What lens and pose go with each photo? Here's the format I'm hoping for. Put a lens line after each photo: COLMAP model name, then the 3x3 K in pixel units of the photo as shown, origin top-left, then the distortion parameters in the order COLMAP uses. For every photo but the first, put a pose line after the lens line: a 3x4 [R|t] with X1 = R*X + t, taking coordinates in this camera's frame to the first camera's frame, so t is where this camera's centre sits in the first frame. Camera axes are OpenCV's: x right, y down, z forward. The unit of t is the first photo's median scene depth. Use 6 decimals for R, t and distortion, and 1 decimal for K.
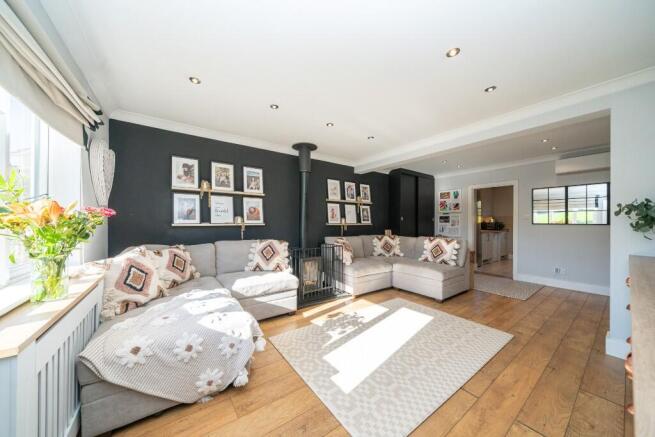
lens RADIAL K [[220.4, 0, 329.3], [0, 220.4, 223.9], [0, 0, 1]] dist [-0.017932, -0.000067]
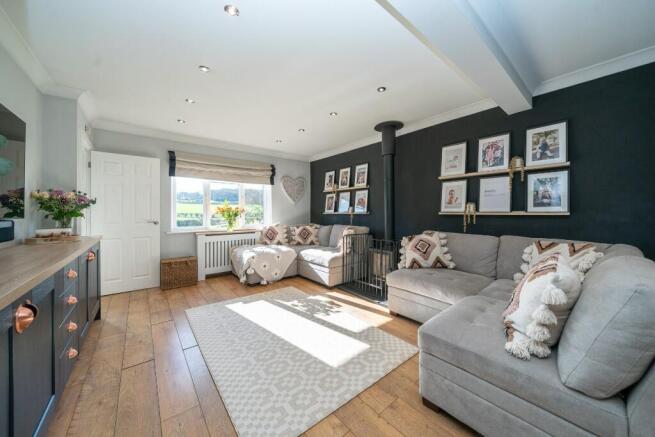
lens RADIAL K [[235.3, 0, 327.1], [0, 235.3, 213.3], [0, 0, 1]] dist [0.002095, 0.000055]
pose [[0.043972, 0.005278, -0.999019, 0.959899], [0.003298, 0.999980, 0.005428, -0.004242], [0.999027, -0.003534, 0.043954, 0.810408]]
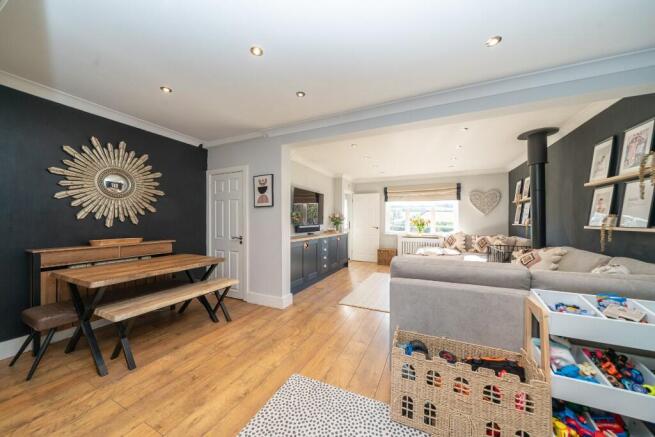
lens RADIAL K [[220.4, 0, 329.1], [0, 220.4, 219.7], [0, 0, 1]] dist [-0.017932, -0.000067]
pose [[-0.869962, -0.004739, -0.493095, 1.137251], [-0.002549, 0.999984, -0.005113, -0.017419], [0.493112, -0.003191, -0.869960, 1.537846]]
